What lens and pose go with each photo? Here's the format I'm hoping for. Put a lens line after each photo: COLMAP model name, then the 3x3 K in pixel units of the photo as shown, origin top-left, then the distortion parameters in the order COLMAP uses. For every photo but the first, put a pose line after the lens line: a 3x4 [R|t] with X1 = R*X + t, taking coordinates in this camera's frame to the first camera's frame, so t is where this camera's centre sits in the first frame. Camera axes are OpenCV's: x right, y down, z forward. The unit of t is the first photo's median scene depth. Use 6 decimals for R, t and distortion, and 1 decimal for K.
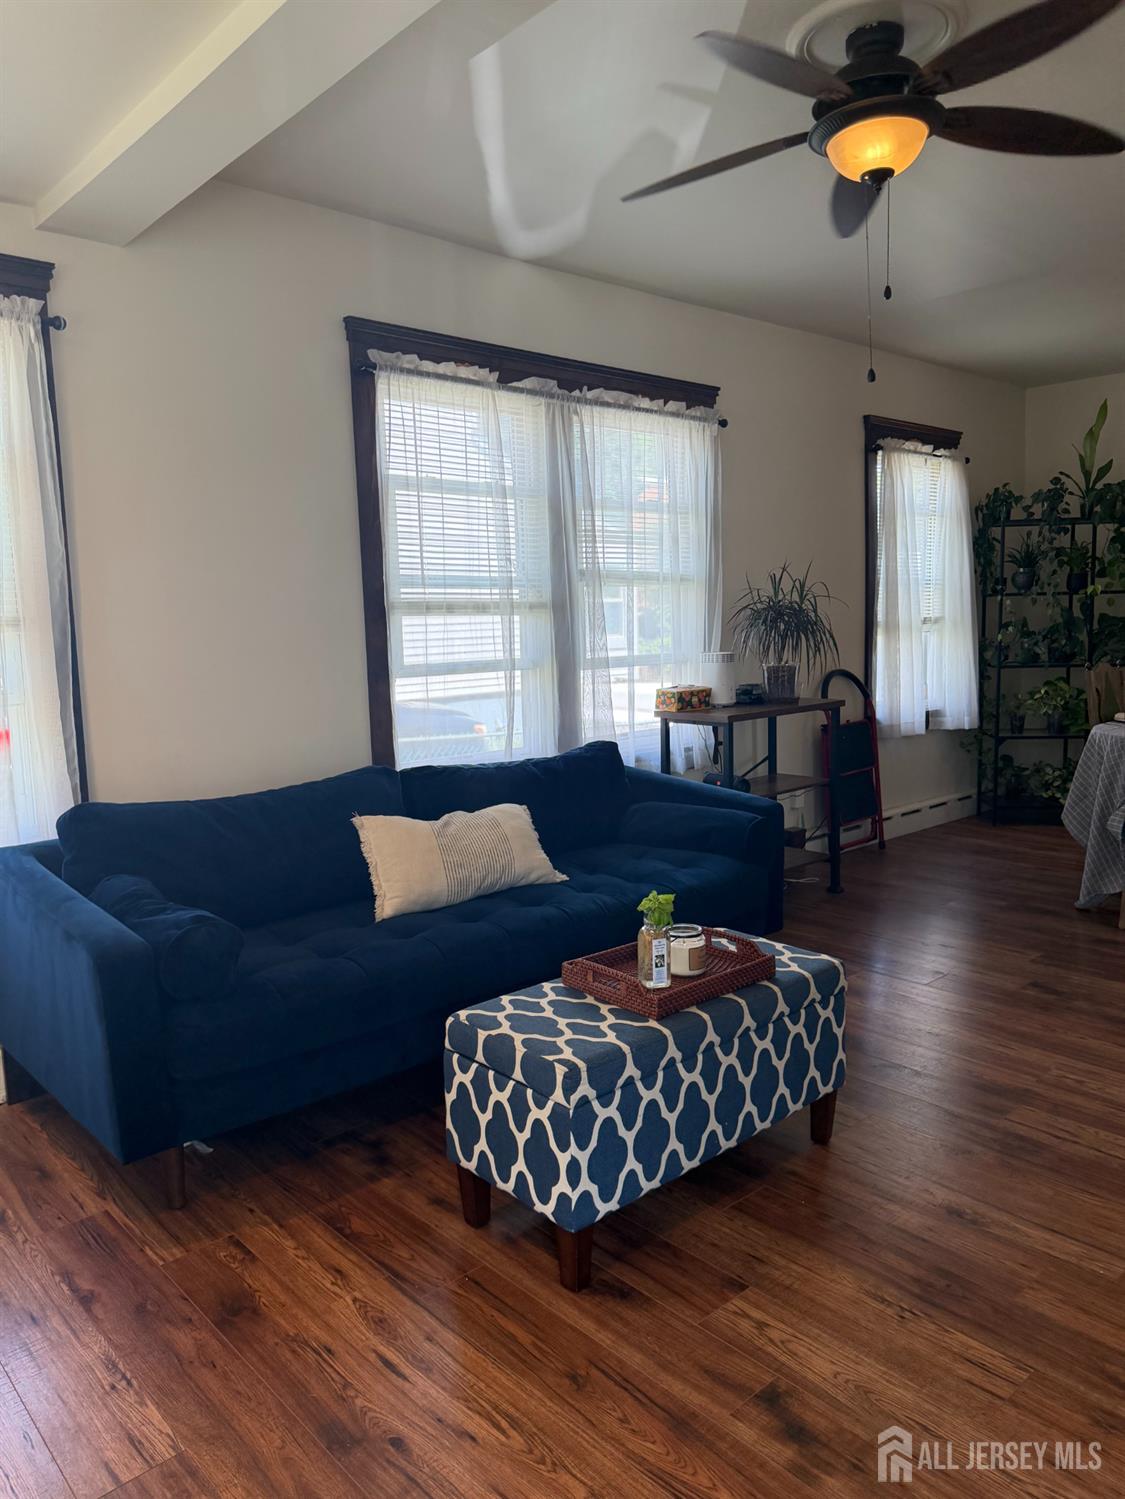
lens RADIAL K [[1064.2, 0, 565.5], [0, 1064.2, 747.8], [0, 0, 1]] dist [0.153688, -0.304197]
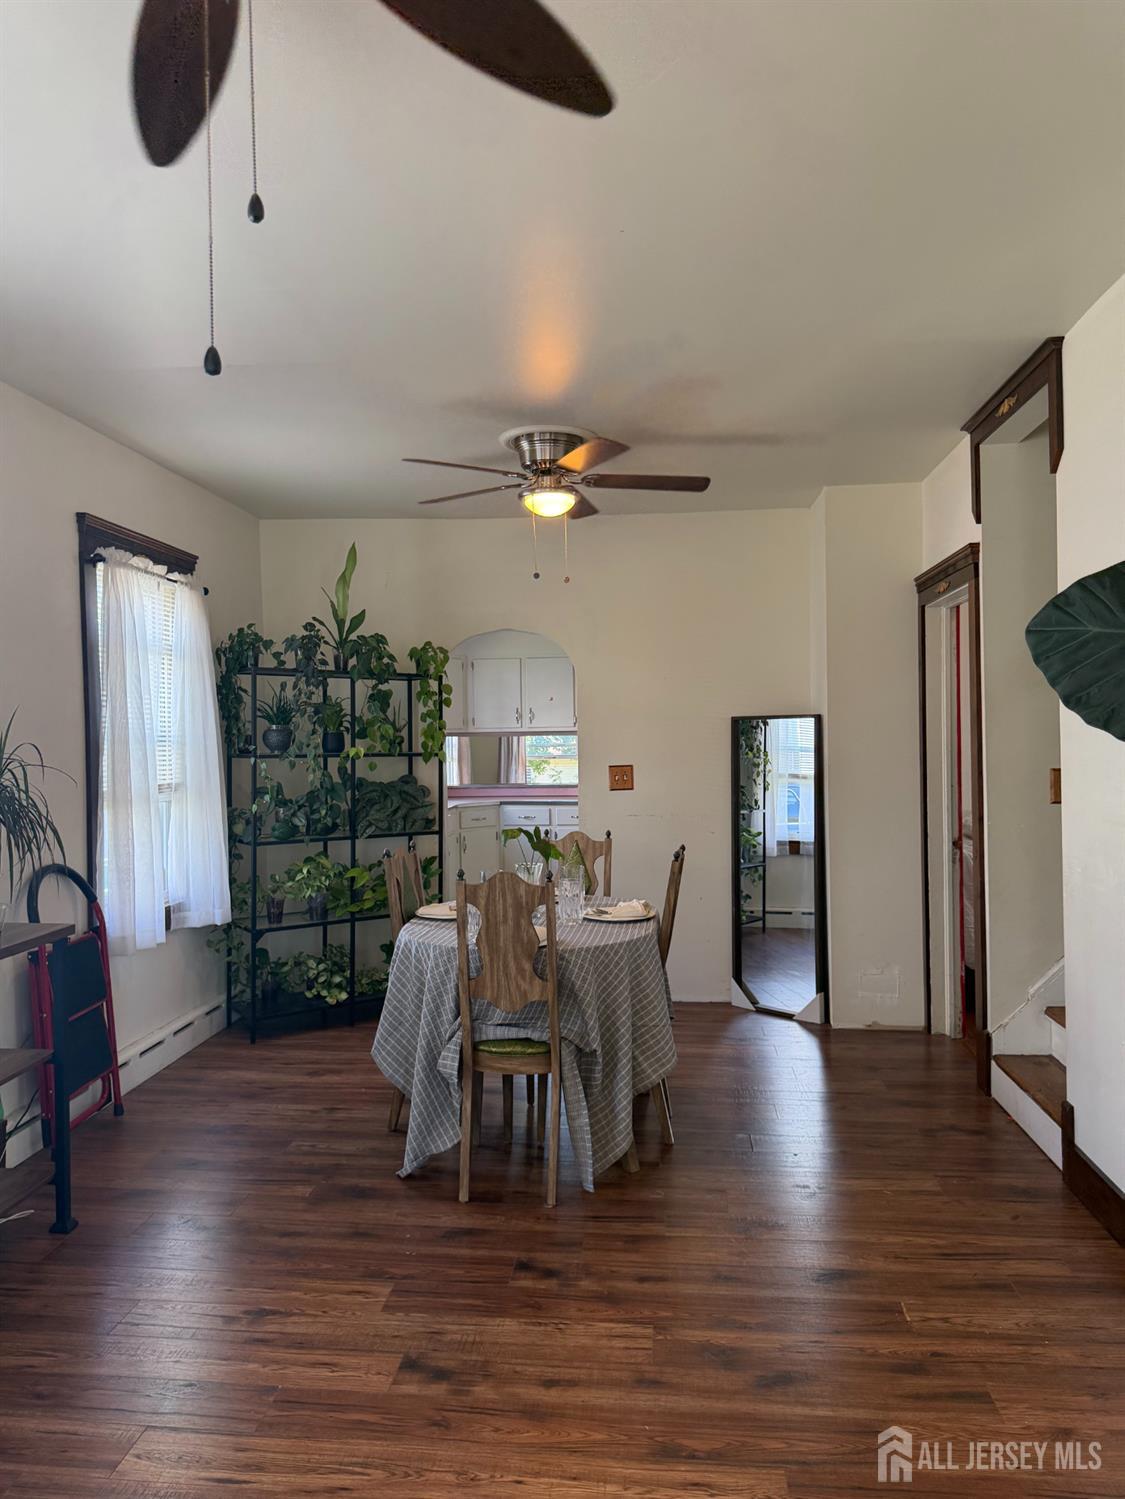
lens RADIAL K [[1064.2, 0, 565.5], [0, 1064.2, 747.8], [0, 0, 1]] dist [0.153688, -0.304197]
pose [[0.744389, 0.015970, 0.667555, 0.033399], [0.067906, 0.992721, -0.099470, -0.050719], [-0.664285, 0.119376, 0.737886, 0.241027]]
